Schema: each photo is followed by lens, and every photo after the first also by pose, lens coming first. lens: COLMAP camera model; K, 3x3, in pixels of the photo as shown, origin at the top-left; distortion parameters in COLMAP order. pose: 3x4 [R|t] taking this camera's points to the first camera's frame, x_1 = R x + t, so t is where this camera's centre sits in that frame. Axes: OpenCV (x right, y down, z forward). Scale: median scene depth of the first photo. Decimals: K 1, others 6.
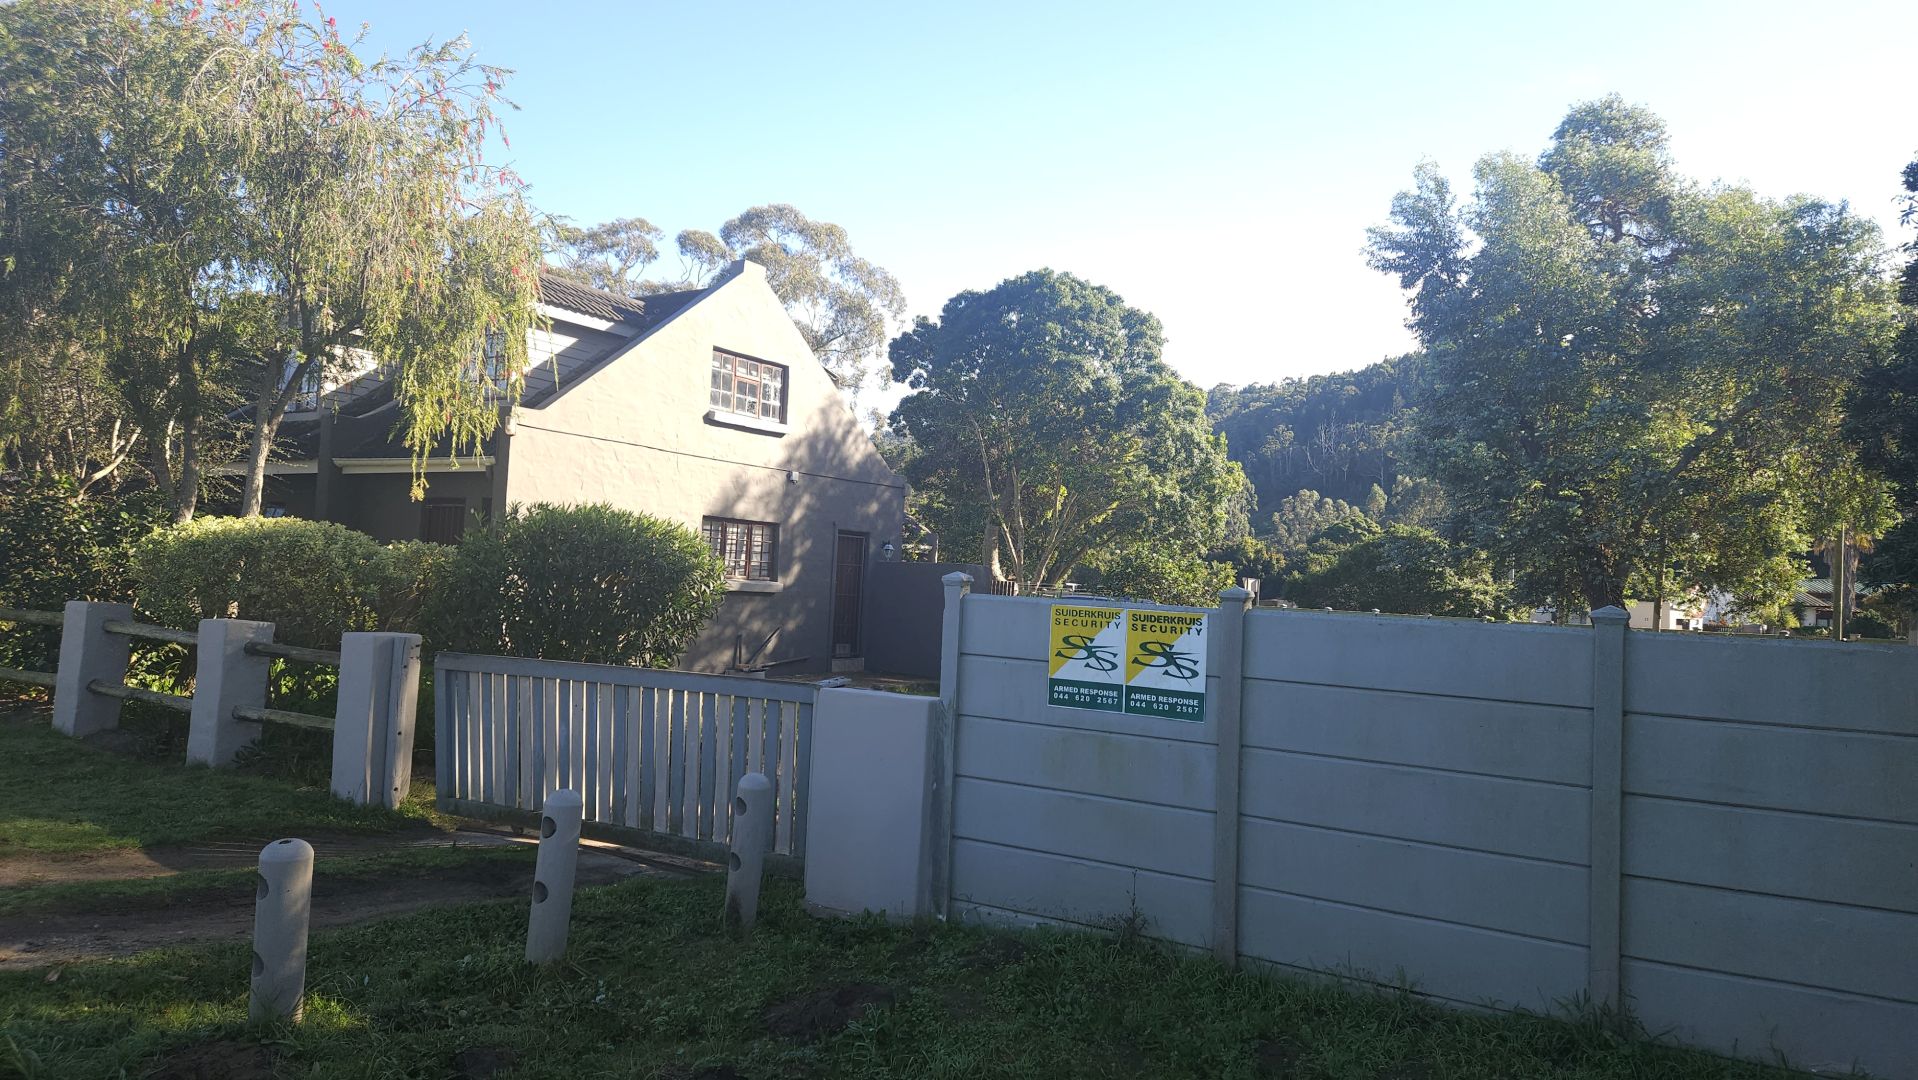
lens RADIAL K [[1282.3, 0, 966.3], [0, 1282.3, 530.4], [0, 0, 1]] dist [0.051950, -0.003522]
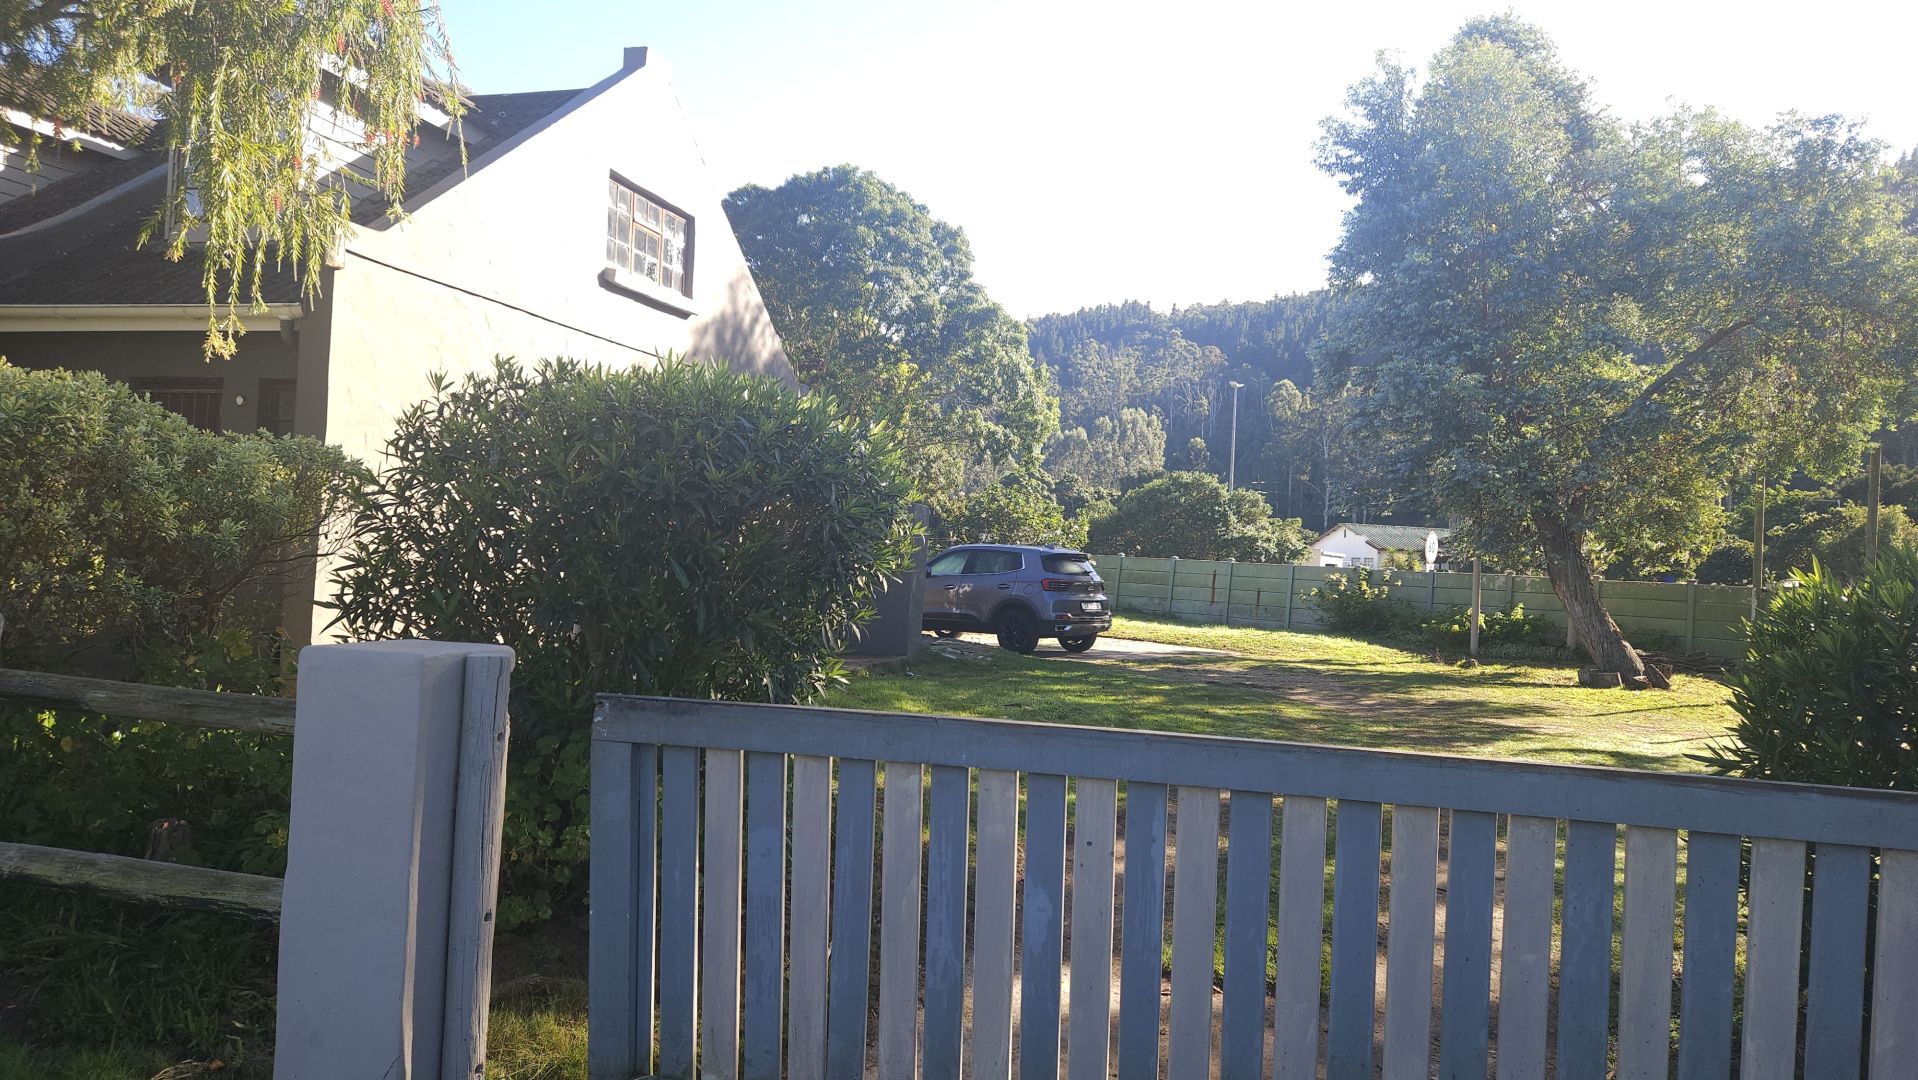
lens RADIAL K [[1282.3, 0, 966.3], [0, 1282.3, 530.4], [0, 0, 1]] dist [0.051950, -0.003522]
pose [[0.964867, 0.005151, 0.262689, -0.143259], [-0.015941, 0.999114, 0.038960, 0.010944], [-0.262255, -0.041778, 0.964094, 0.217506]]
